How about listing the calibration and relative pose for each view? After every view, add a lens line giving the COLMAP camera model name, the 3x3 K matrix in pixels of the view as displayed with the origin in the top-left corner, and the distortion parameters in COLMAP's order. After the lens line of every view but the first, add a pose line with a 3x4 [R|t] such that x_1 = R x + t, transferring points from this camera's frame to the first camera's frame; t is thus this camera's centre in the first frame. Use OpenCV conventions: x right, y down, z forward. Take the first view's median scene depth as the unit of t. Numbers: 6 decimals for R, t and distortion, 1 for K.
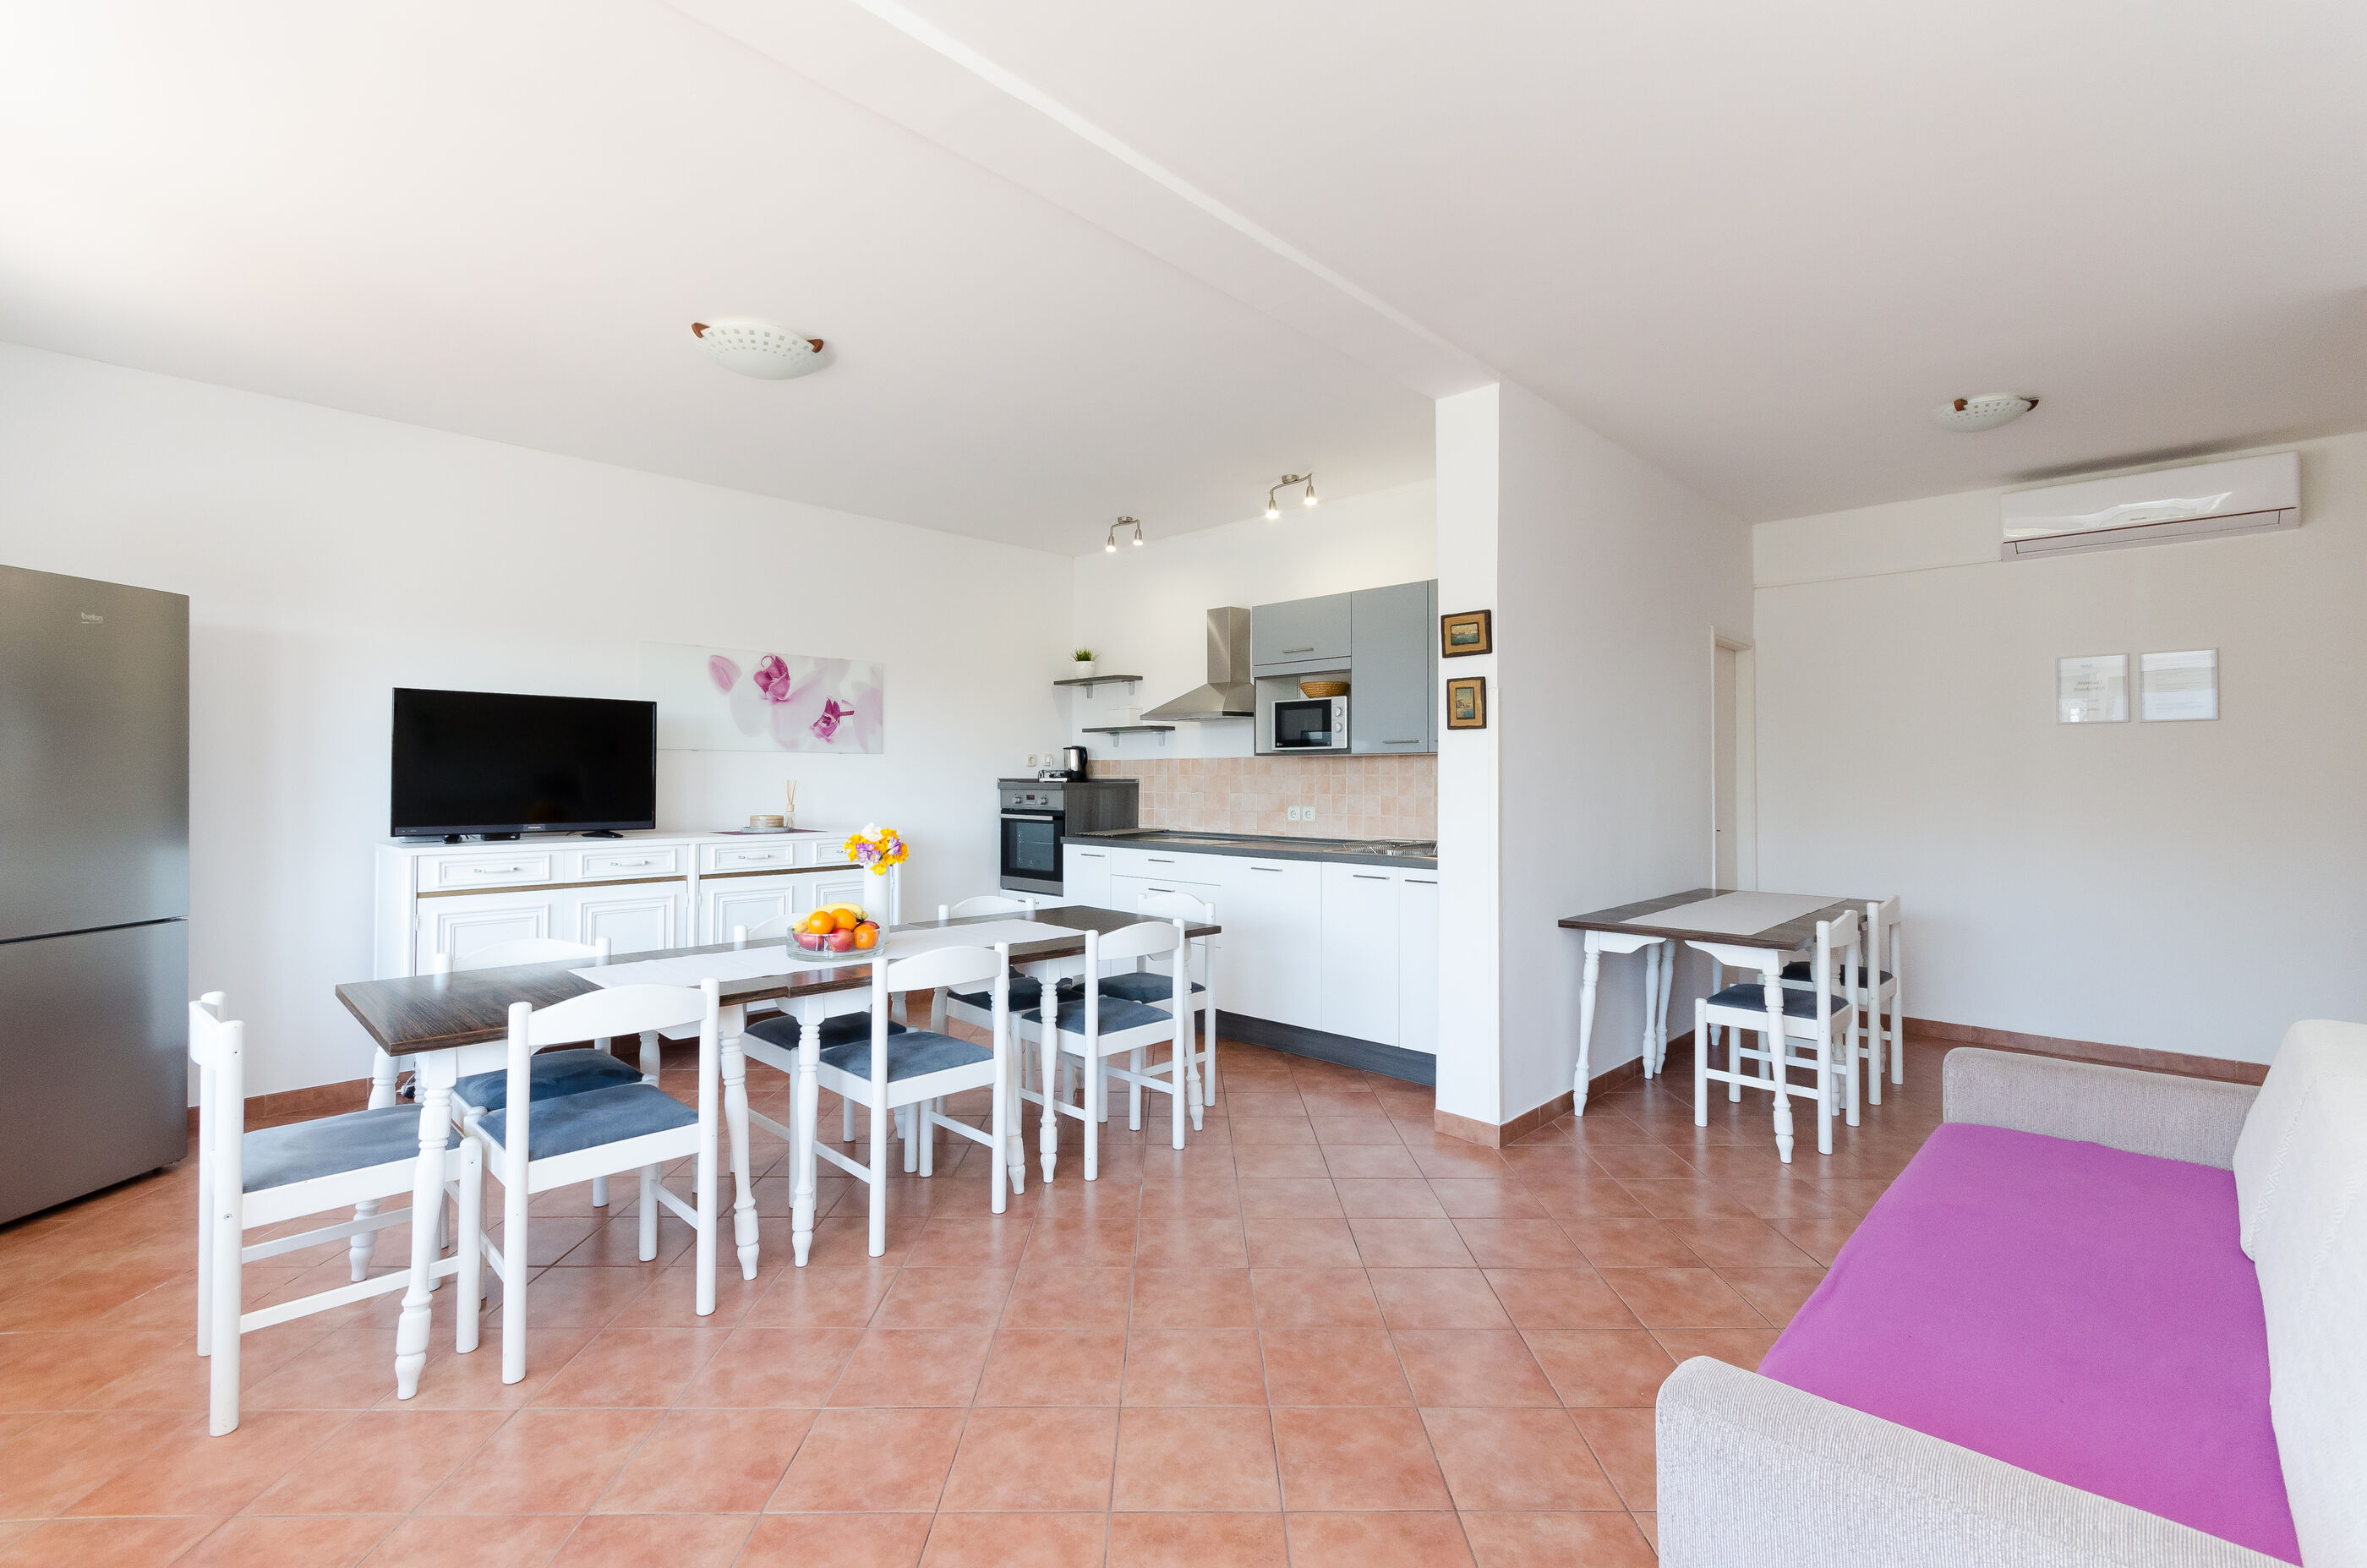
lens RADIAL K [[1070.2, 0, 1160.7], [0, 1070.2, 769.2], [0, 0, 1]] dist [-0.001030, 0.002496]
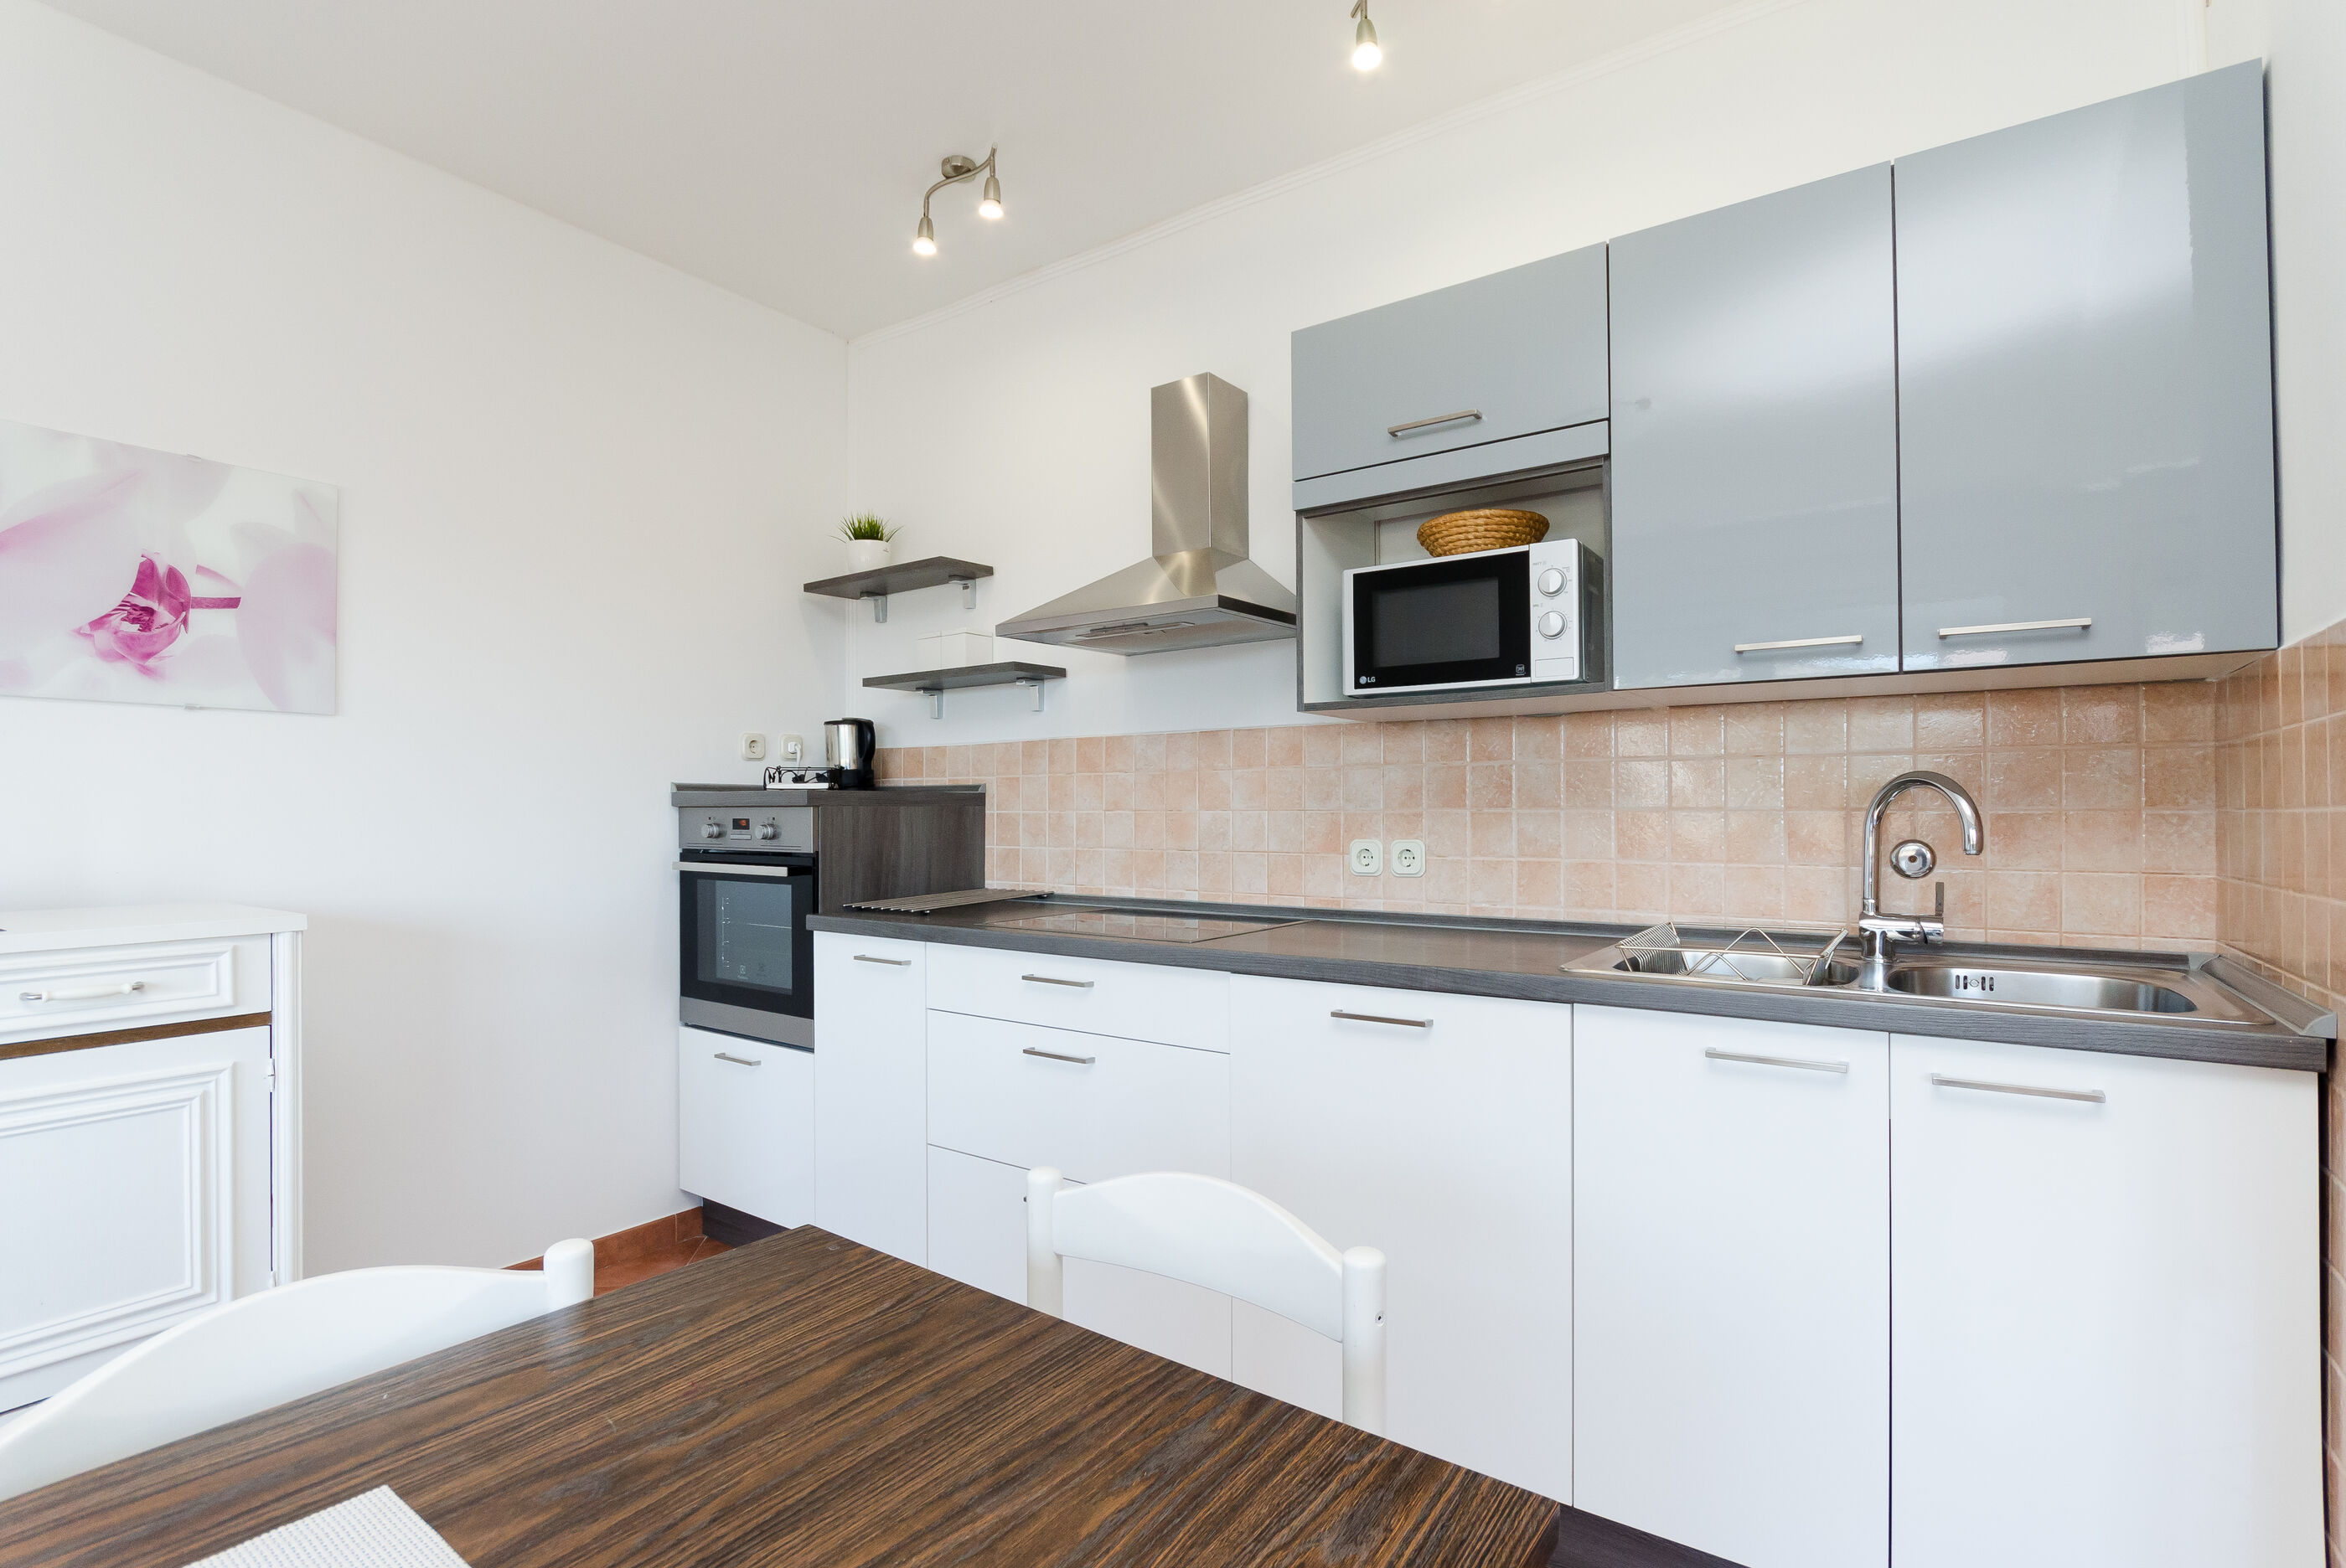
lens RADIAL K [[1090.1, 0, 1169.0], [0, 1090.1, 802.3], [0, 0, 1]] dist [-0.017336, 0.001990]
pose [[0.985625, -0.002021, 0.168933, -0.027786], [0.002073, 0.999998, -0.000134, 0.021881], [-0.168933, 0.000483, 0.985627, 0.646709]]
